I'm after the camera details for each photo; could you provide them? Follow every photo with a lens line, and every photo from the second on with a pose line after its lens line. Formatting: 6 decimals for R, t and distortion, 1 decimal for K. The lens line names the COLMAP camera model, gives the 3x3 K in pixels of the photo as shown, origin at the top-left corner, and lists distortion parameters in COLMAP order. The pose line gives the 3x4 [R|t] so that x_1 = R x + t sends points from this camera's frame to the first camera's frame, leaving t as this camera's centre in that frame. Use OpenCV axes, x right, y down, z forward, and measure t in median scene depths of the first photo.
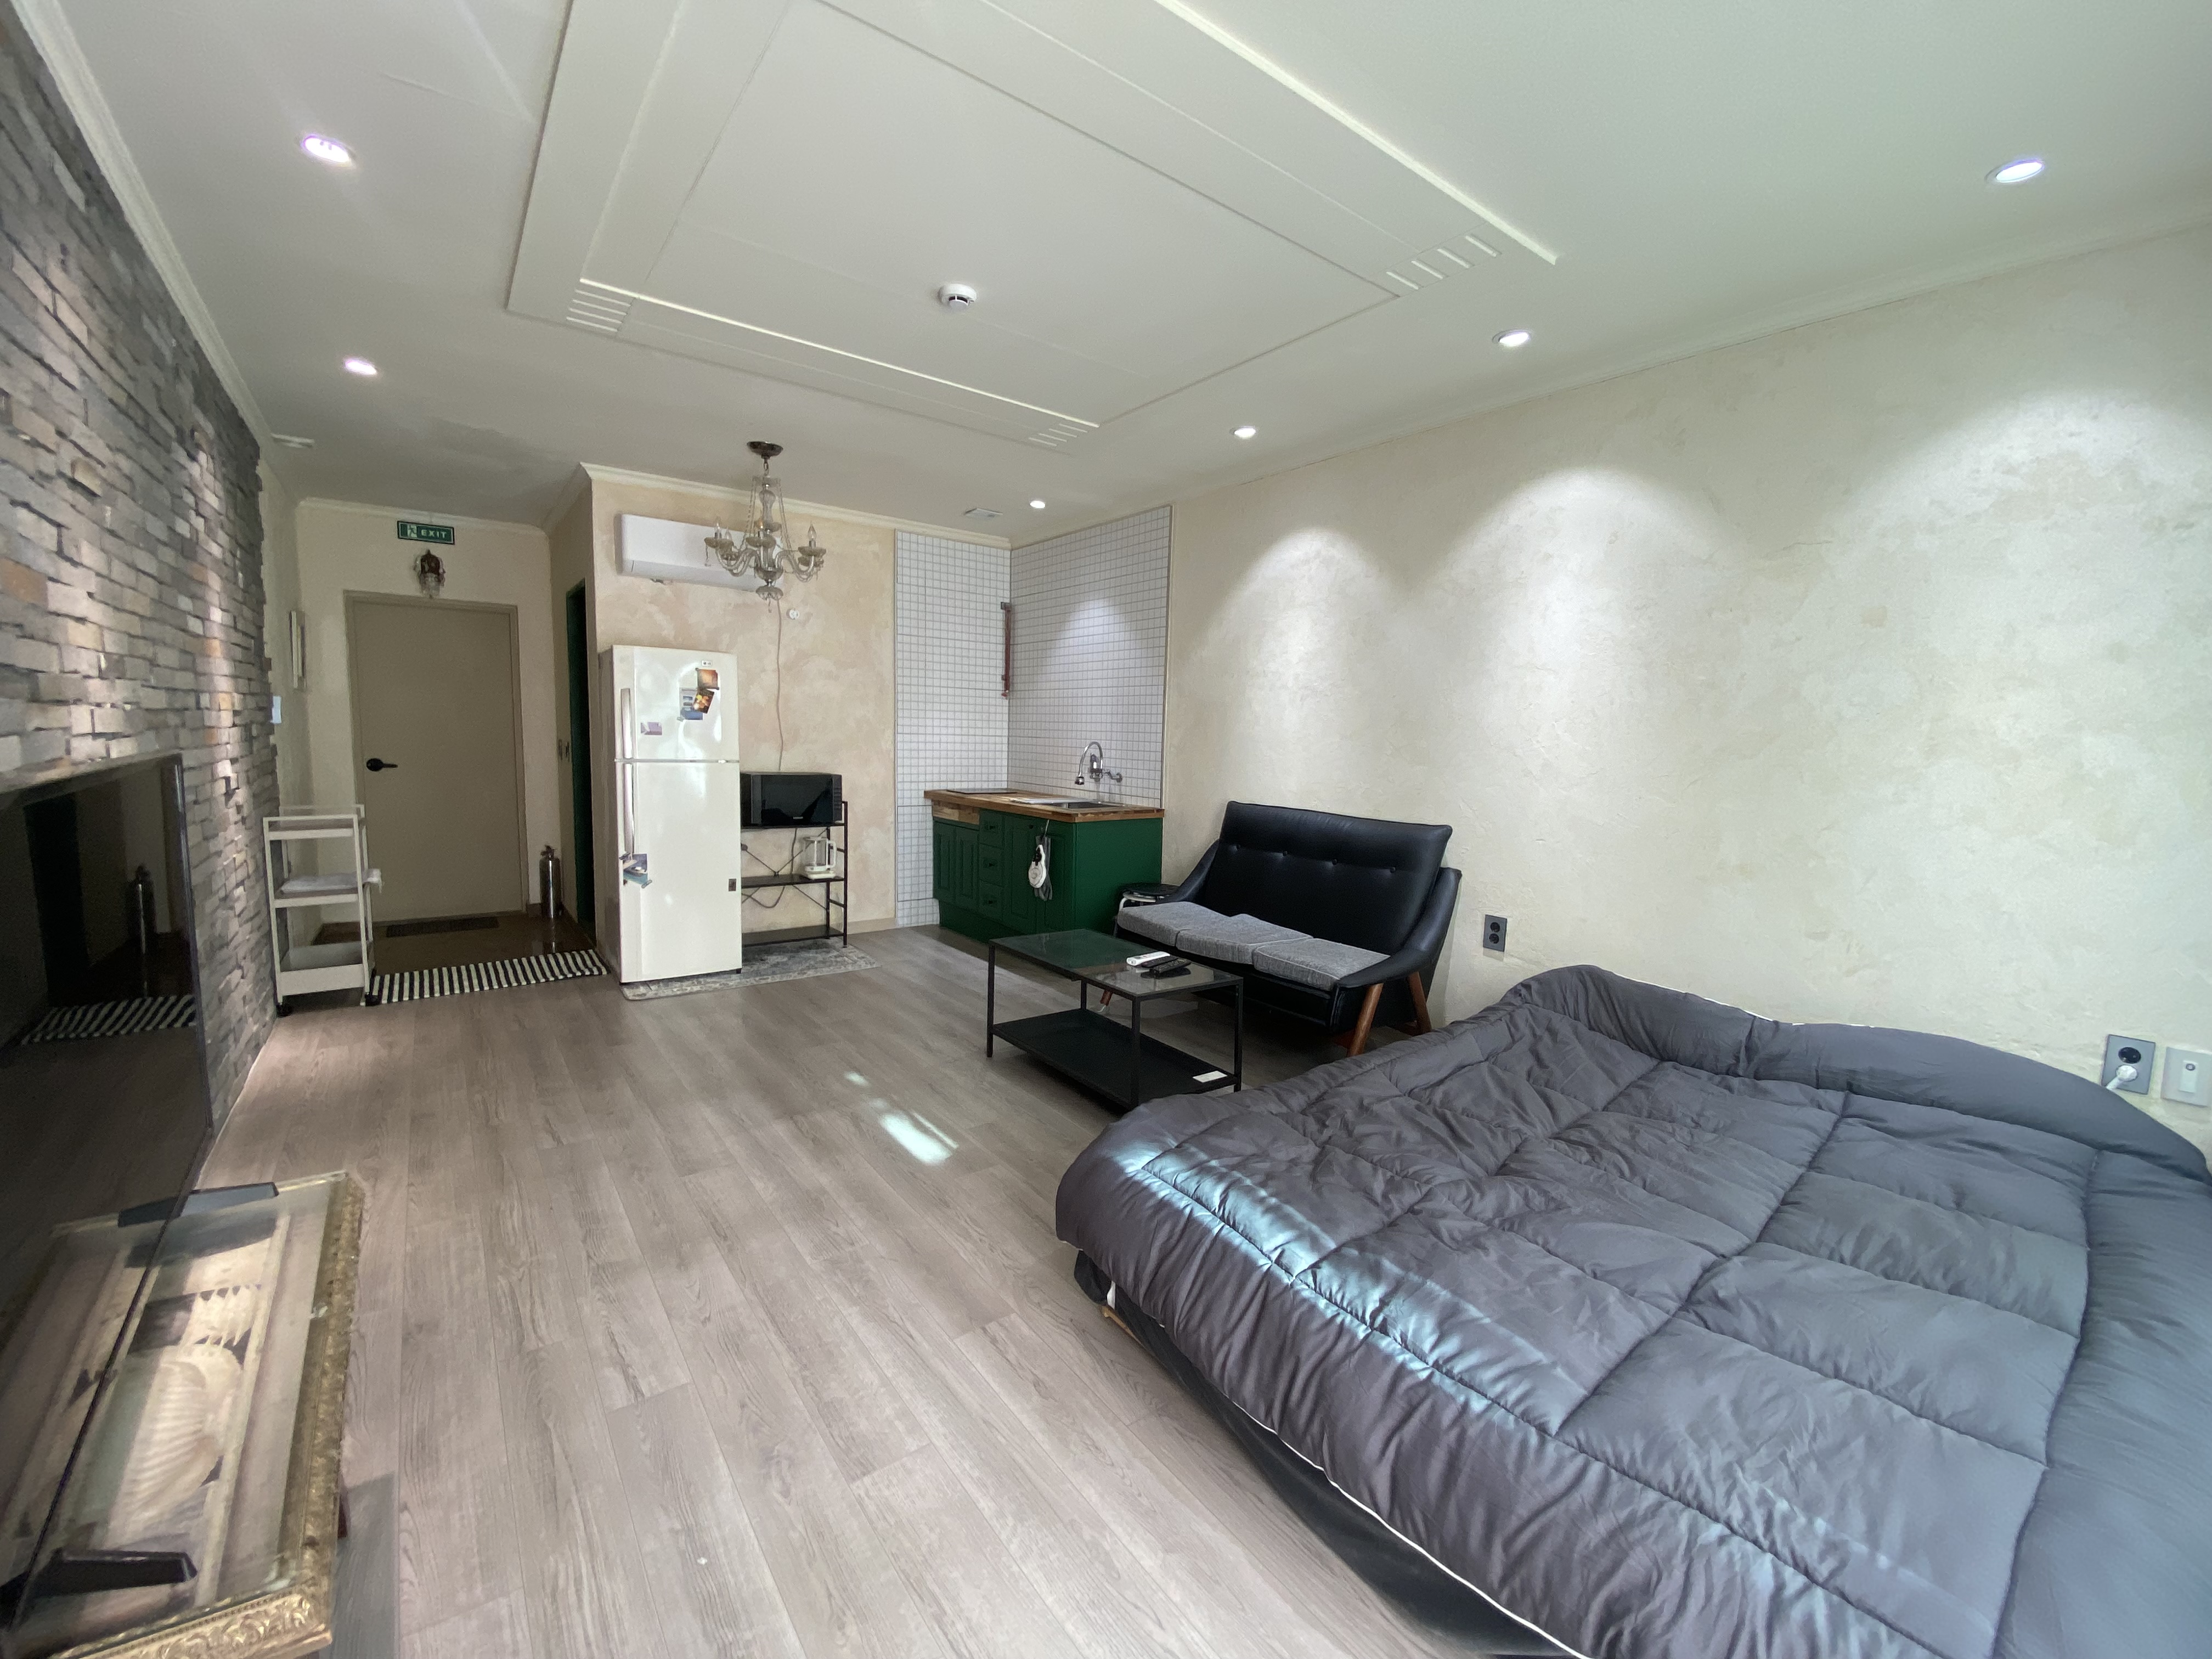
lens RADIAL K [[896.0, 0, 1106.5], [0, 896.0, 836.8], [0, 0, 1]] dist [0.075609, -0.053527]
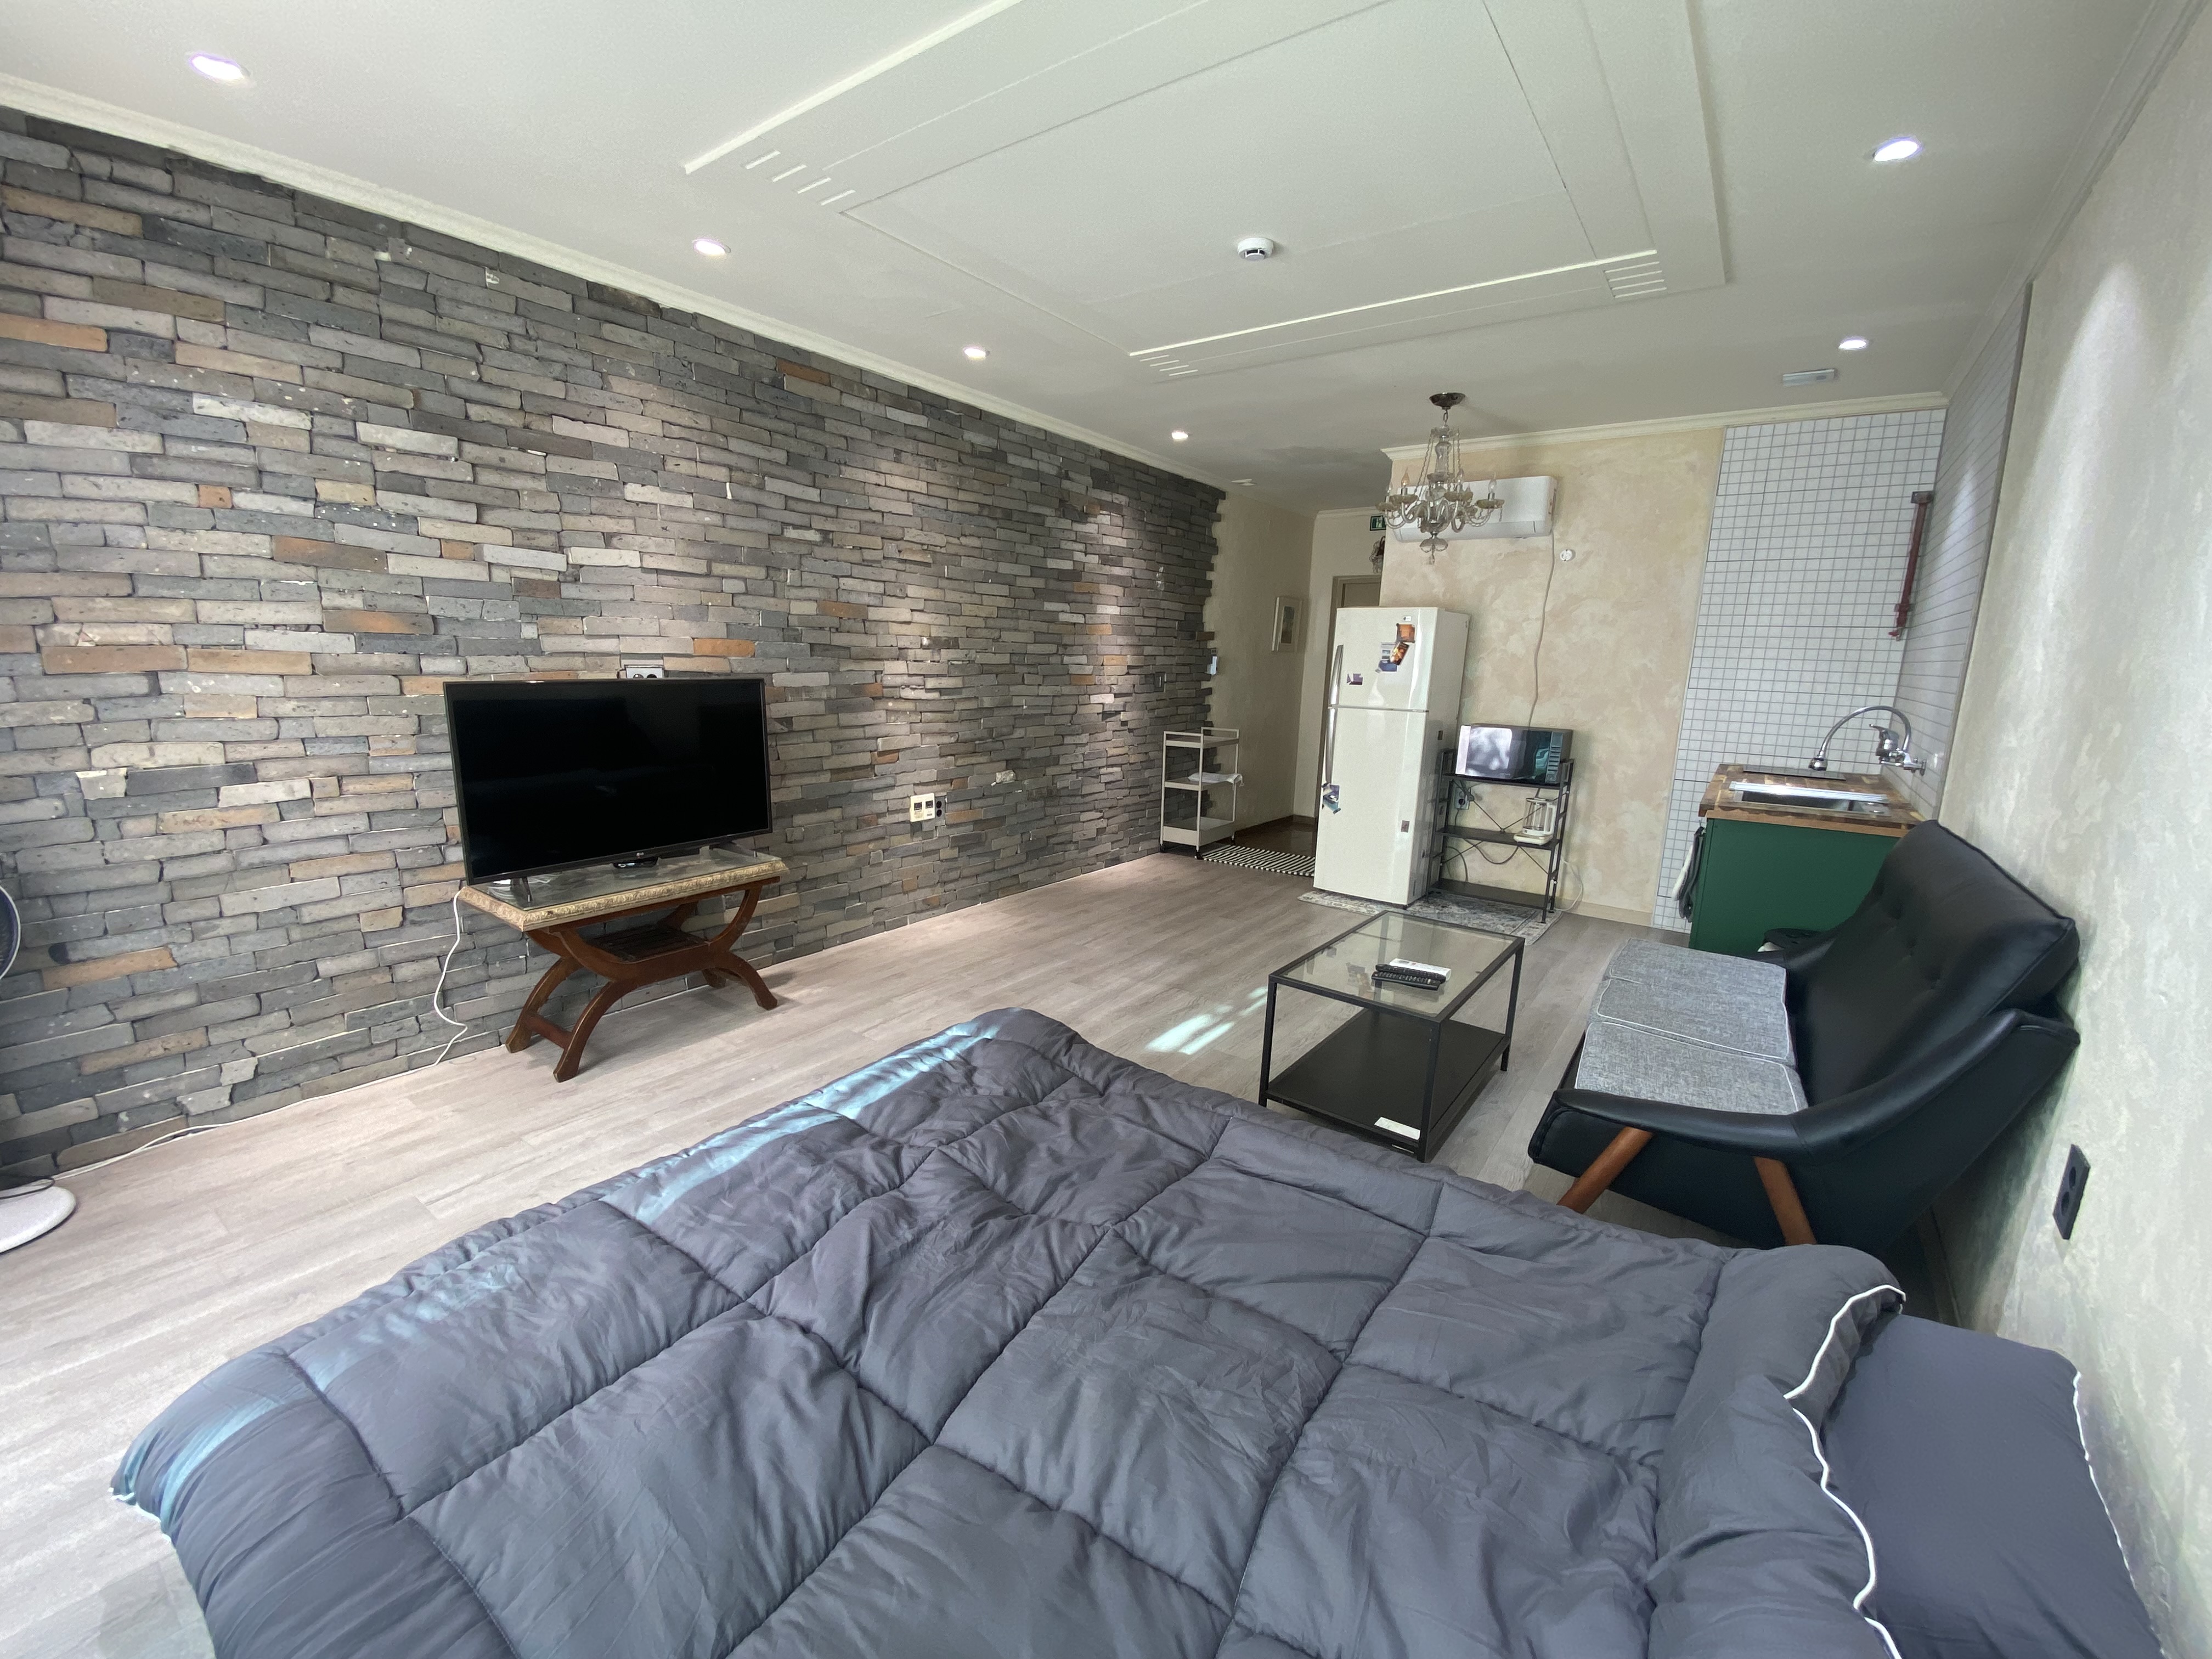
lens RADIAL K [[896.0, 0, 1106.5], [0, 896.0, 836.8], [0, 0, 1]] dist [0.075609, -0.053527]
pose [[0.306789, 0.176474, -0.935274, 0.521042], [-0.130138, 0.981209, 0.142453, -0.044061], [0.942838, 0.078011, 0.323991, 0.337924]]
